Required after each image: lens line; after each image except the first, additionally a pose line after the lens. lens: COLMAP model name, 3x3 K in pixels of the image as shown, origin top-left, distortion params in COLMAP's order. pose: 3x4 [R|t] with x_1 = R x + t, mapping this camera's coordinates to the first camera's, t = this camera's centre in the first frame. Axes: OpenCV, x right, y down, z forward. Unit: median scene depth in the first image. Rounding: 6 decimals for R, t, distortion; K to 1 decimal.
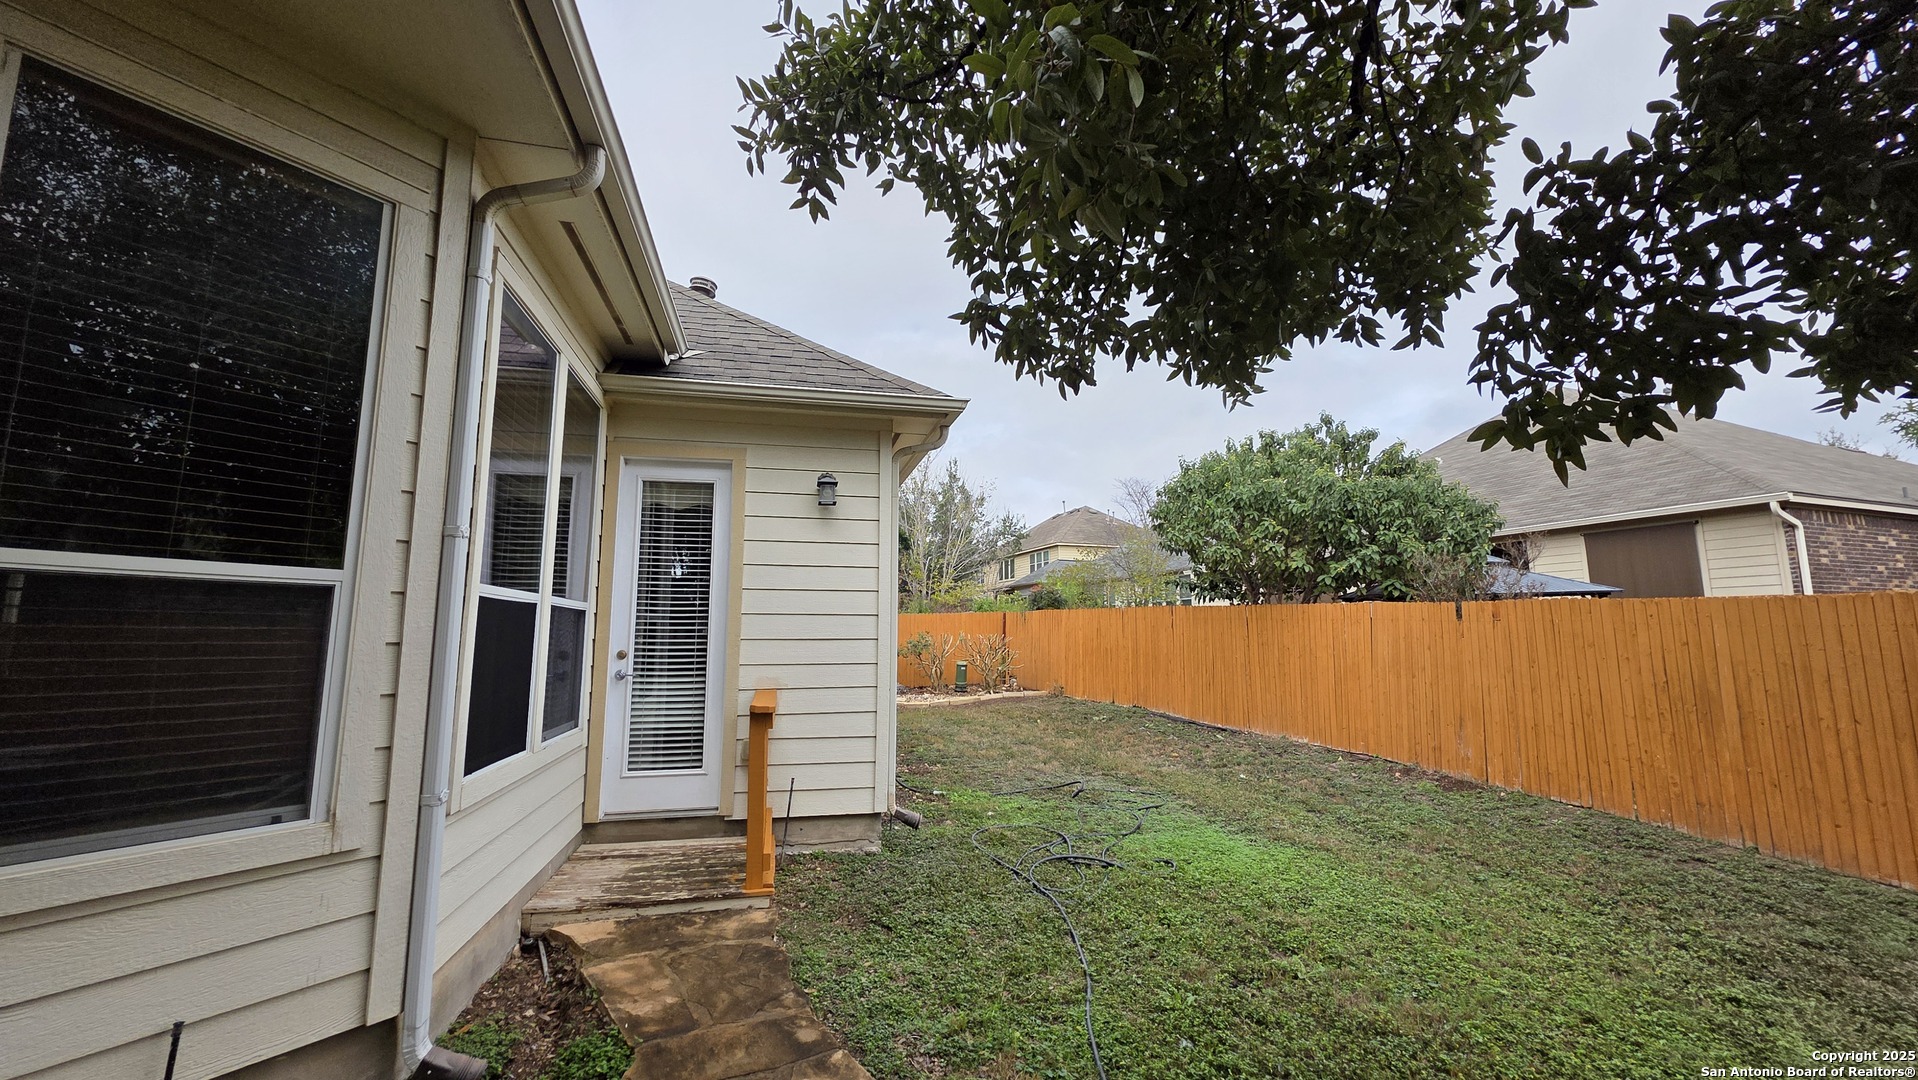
lens RADIAL K [[765.5, 0, 958.7], [0, 765.5, 532.7], [0, 0, 1]] dist [0.005703, -0.000067]
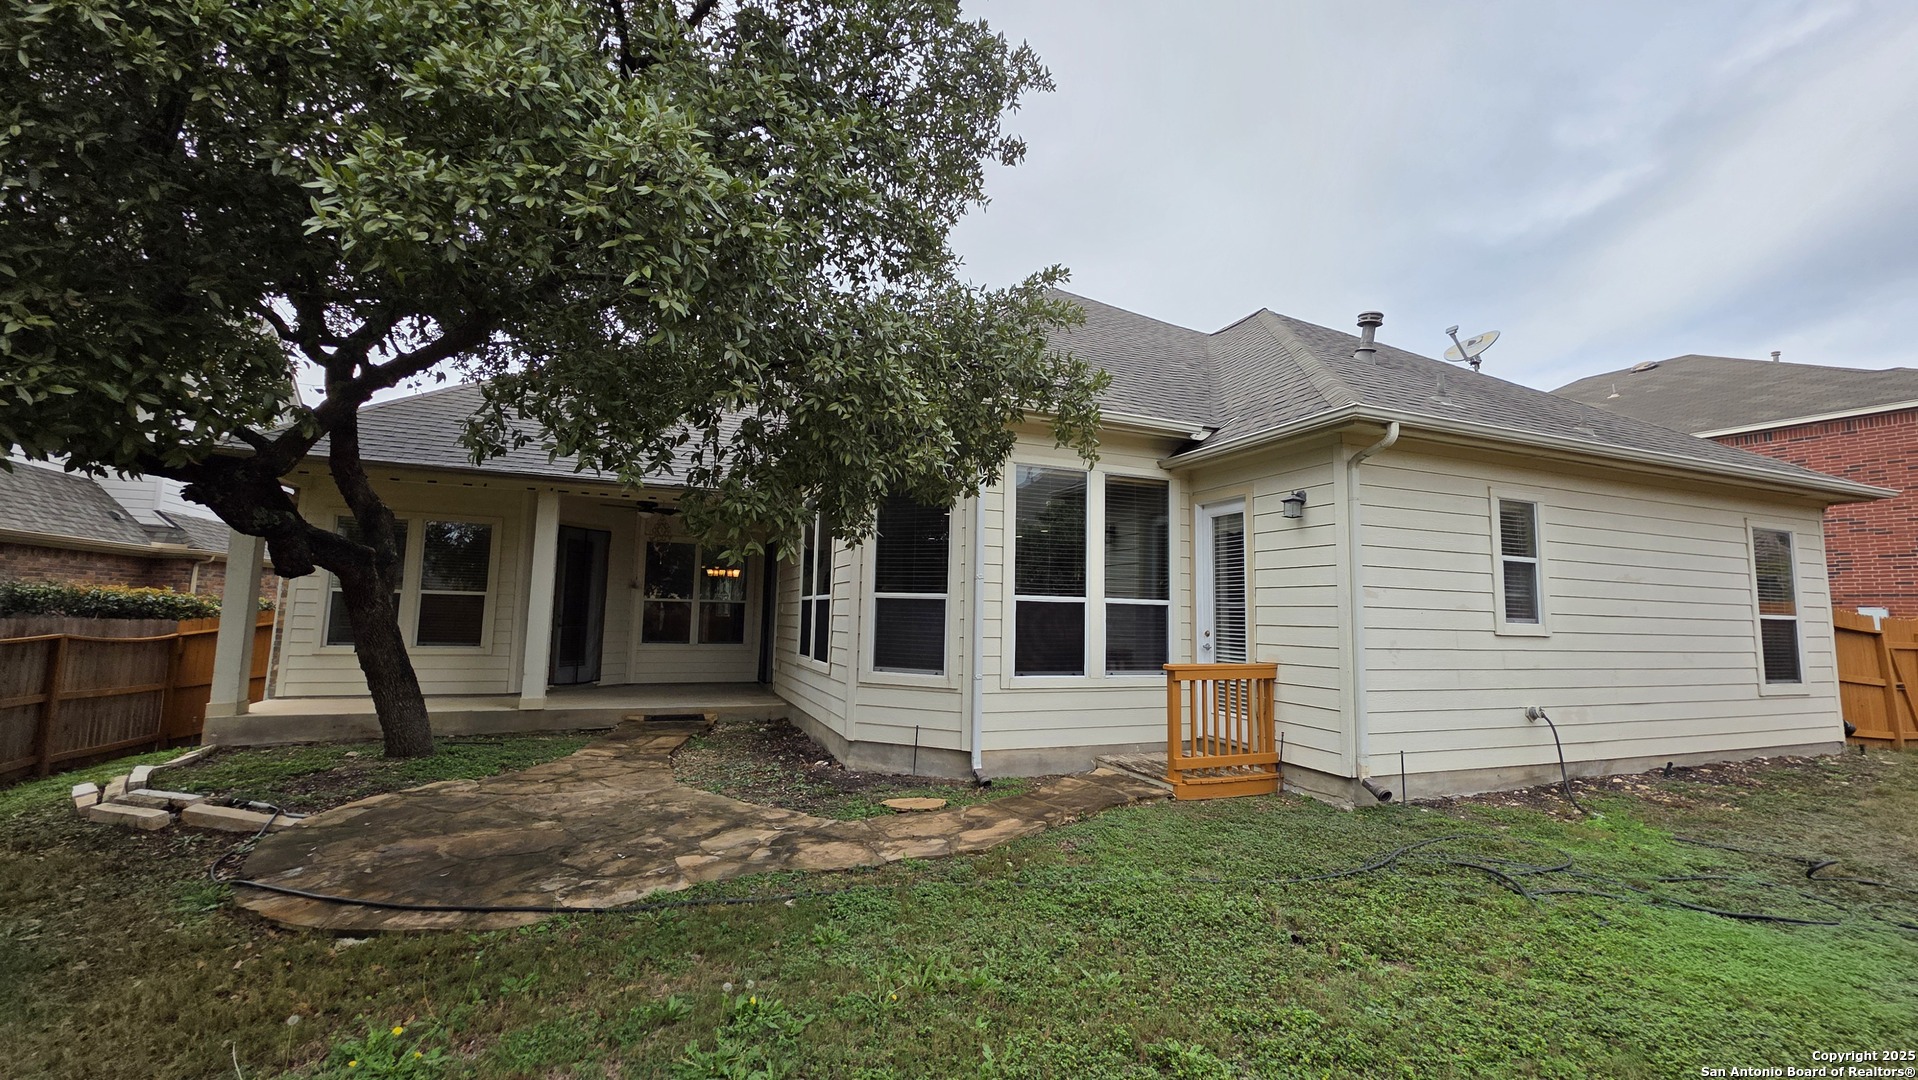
lens RADIAL K [[765.5, 0, 952.5], [0, 765.5, 538.5], [0, 0, 1]] dist [0.005703, -0.000067]
pose [[0.138565, -0.093999, -0.985882, 1.007783], [0.112148, 0.990571, -0.078684, 0.033890], [0.983983, -0.099662, 0.147801, 0.288132]]
